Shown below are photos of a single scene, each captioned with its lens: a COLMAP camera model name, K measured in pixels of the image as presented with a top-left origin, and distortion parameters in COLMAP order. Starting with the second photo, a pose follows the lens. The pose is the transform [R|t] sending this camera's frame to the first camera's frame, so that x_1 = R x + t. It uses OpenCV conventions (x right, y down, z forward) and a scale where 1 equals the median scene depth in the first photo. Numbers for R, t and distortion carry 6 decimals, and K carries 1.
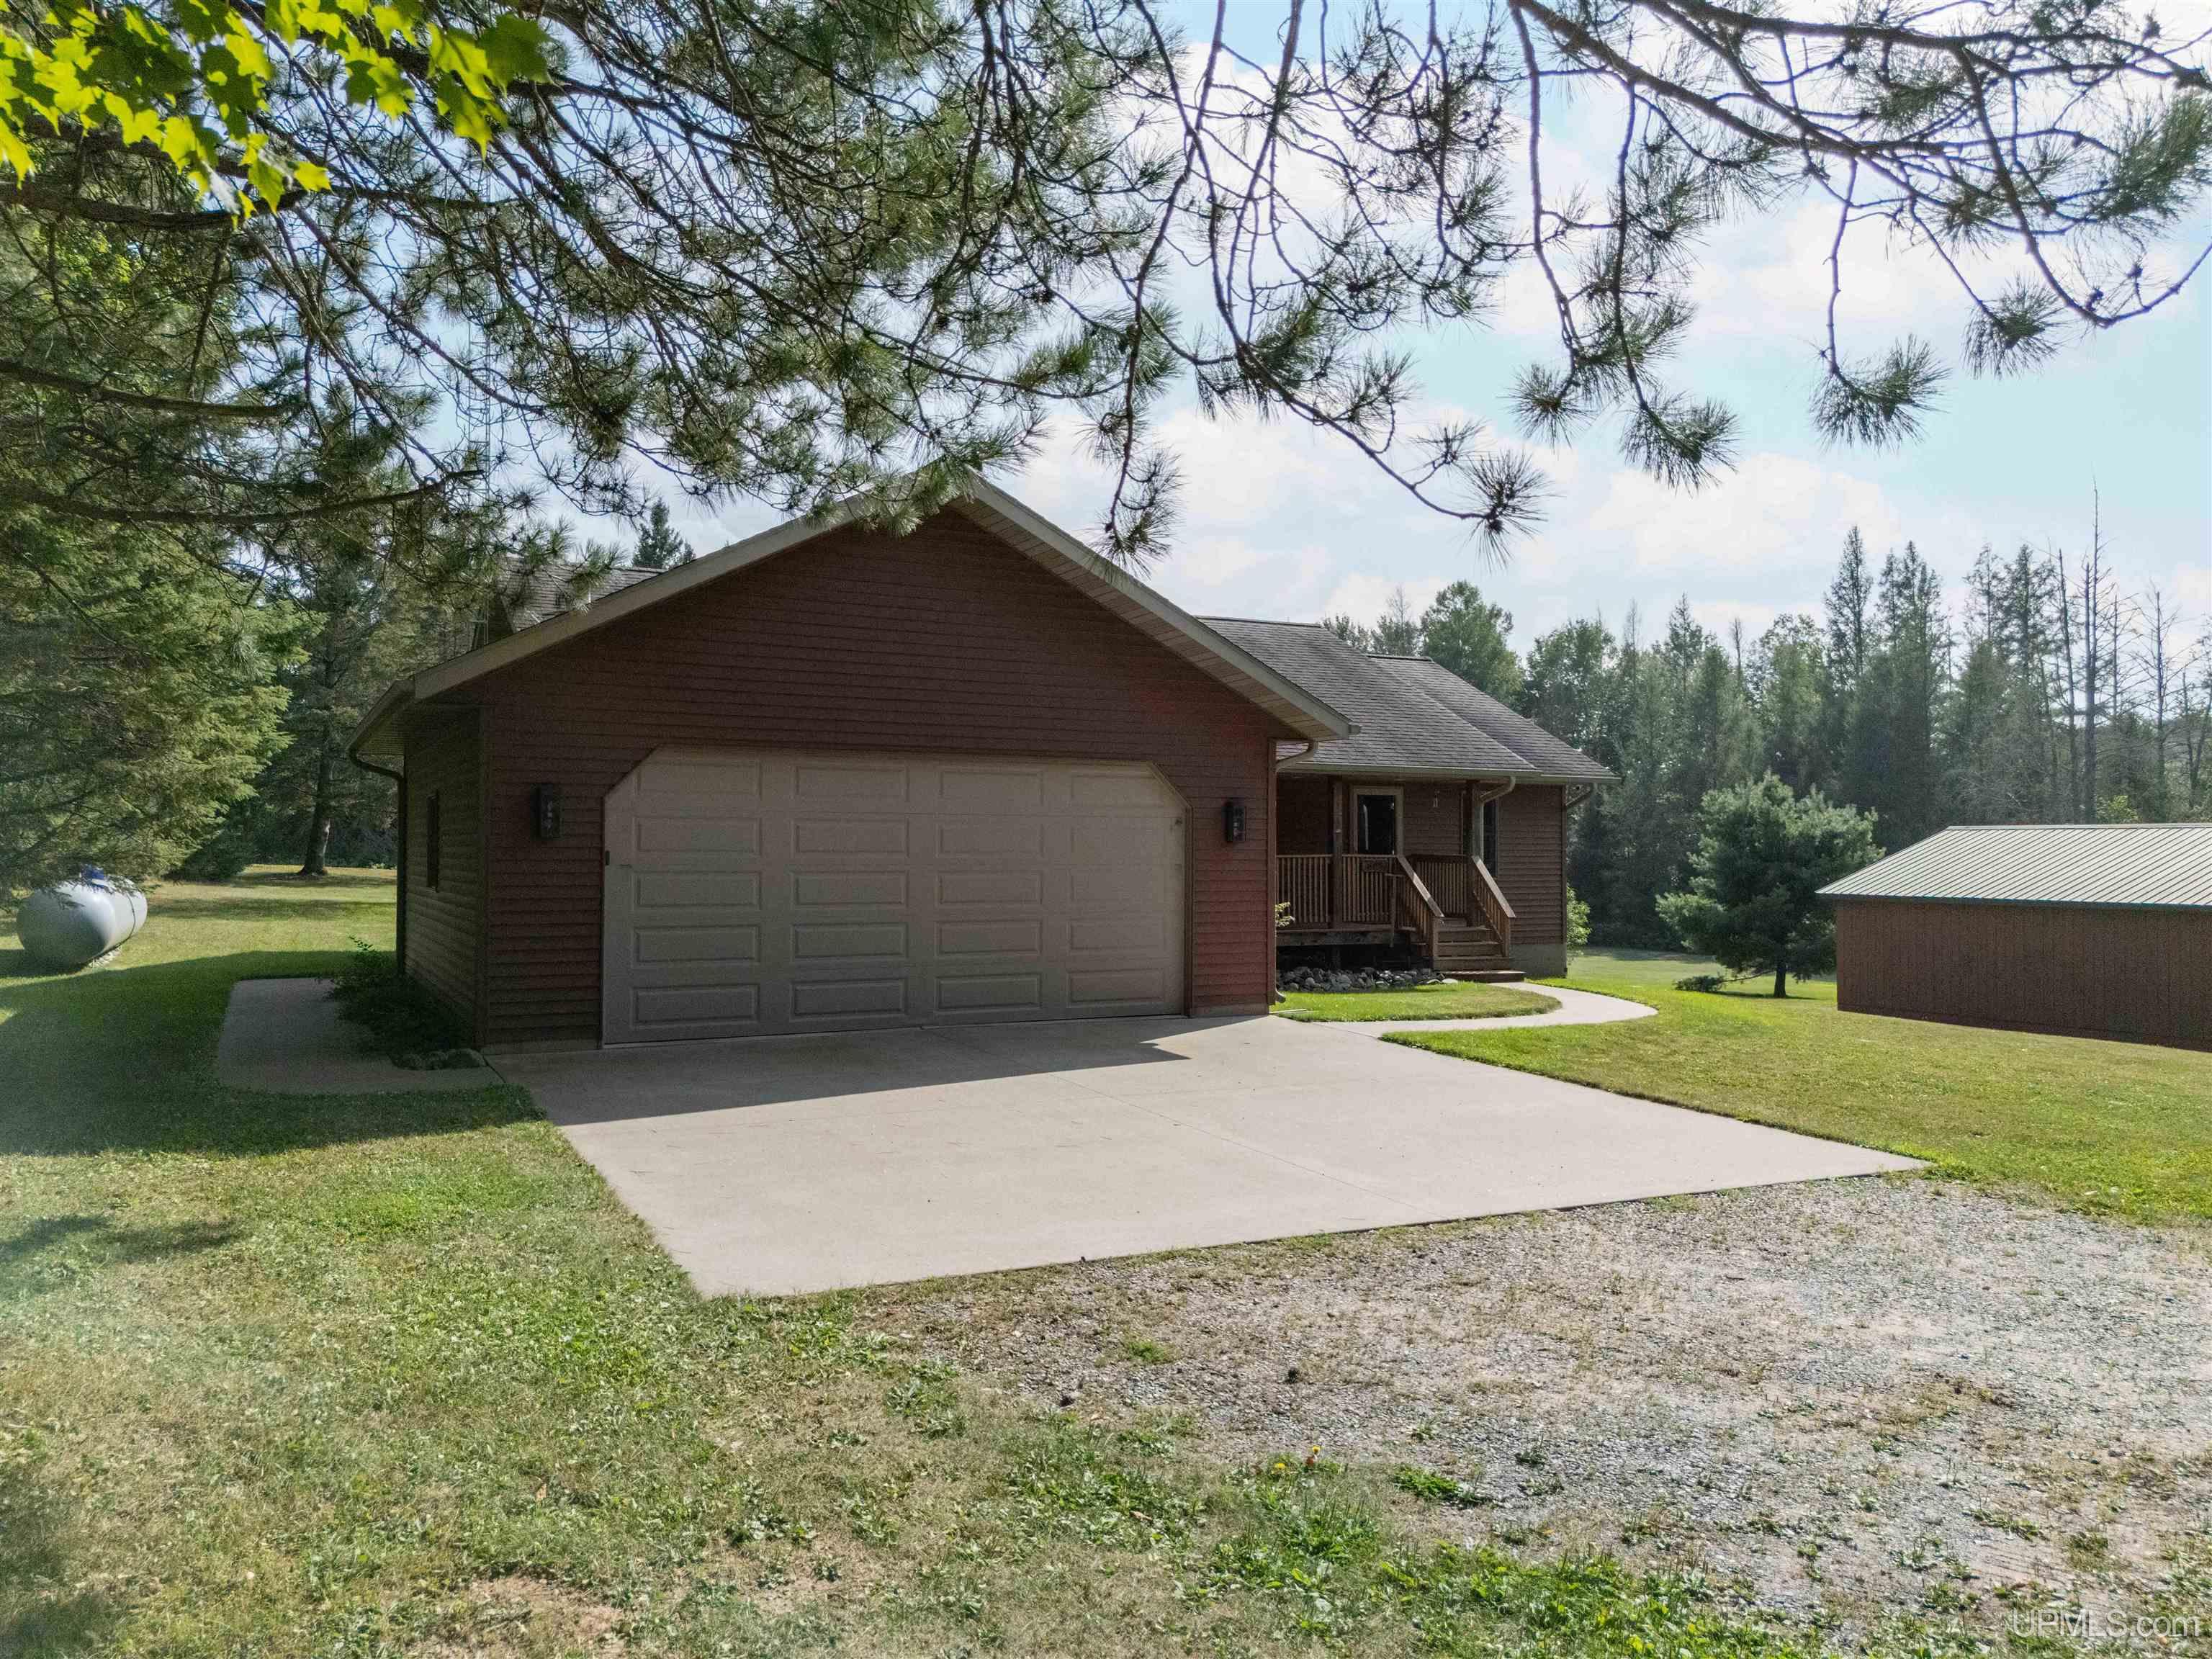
lens RADIAL K [[1613.0, 0, 1102.9], [0, 1613.0, 833.7], [0, 0, 1]] dist [0.100795, -0.164020]
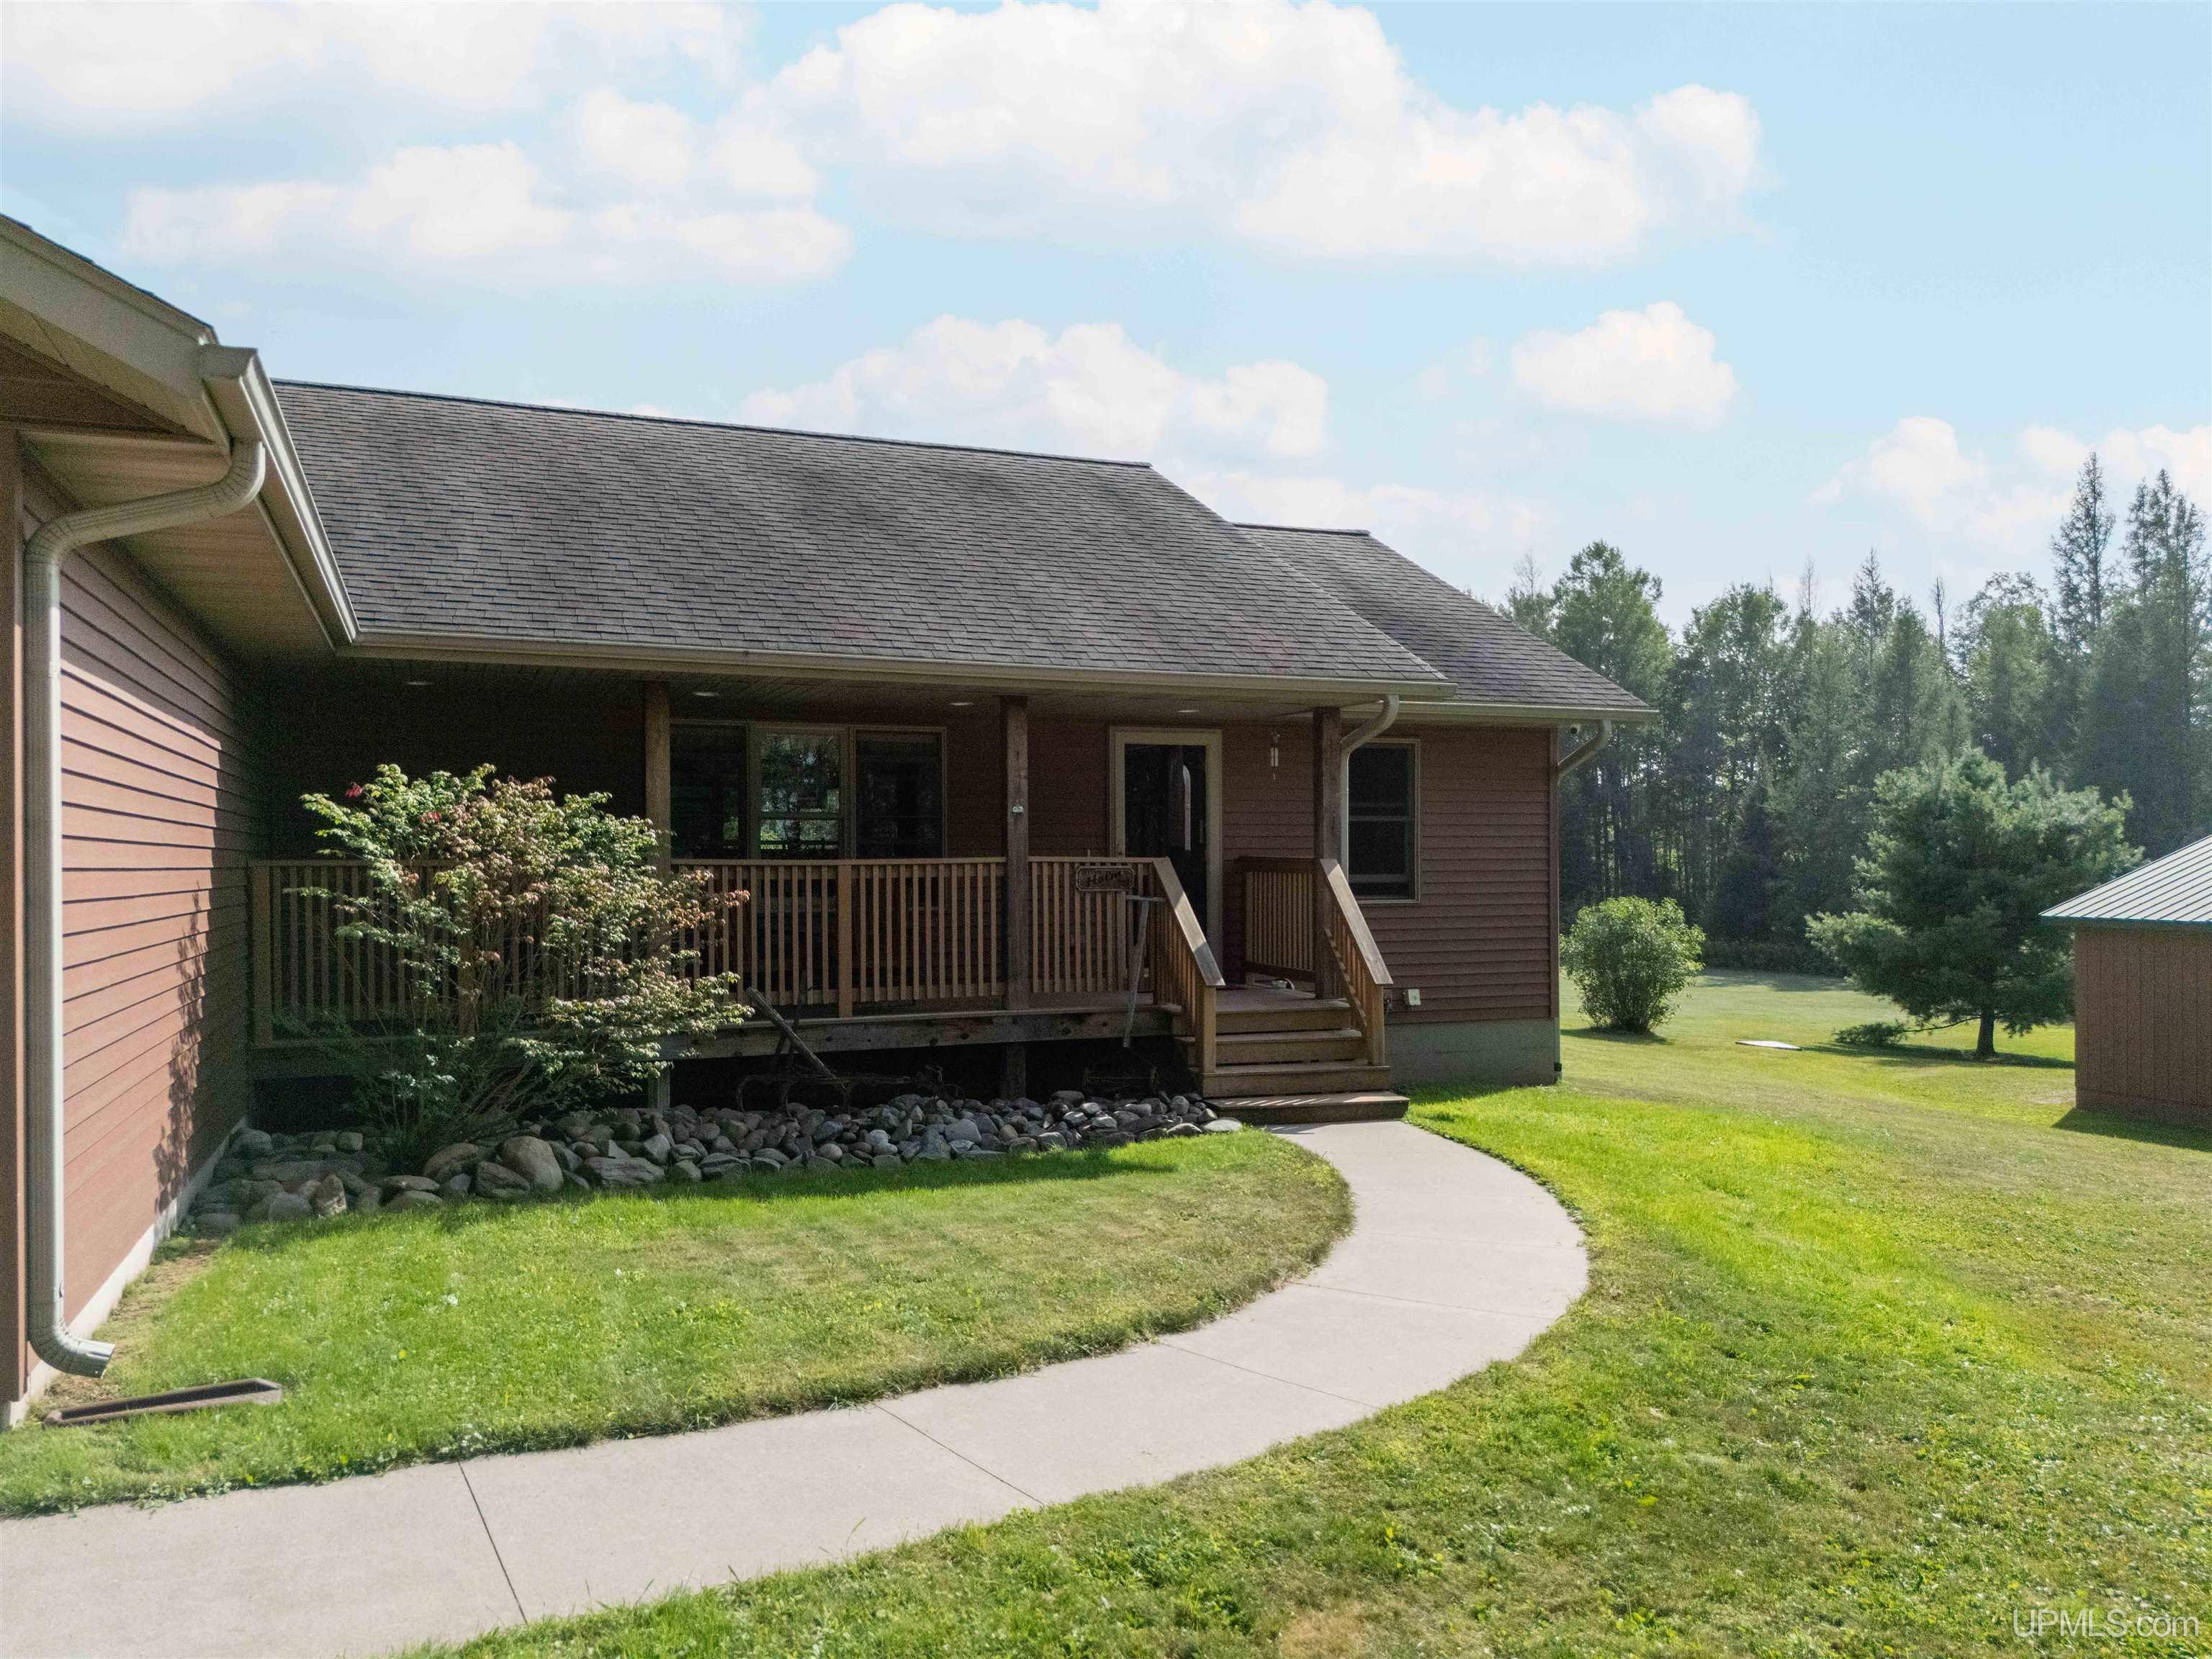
lens RADIAL K [[1595.8, 0, 1112.3], [0, 1595.8, 857.1], [0, 0, 1]] dist [0.001317, 0.072185]
pose [[0.993806, -0.005927, -0.110968, 0.065095], [0.006867, 0.999944, 0.008086, 0.002562], [0.110914, -0.008798, 0.993791, 0.149115]]
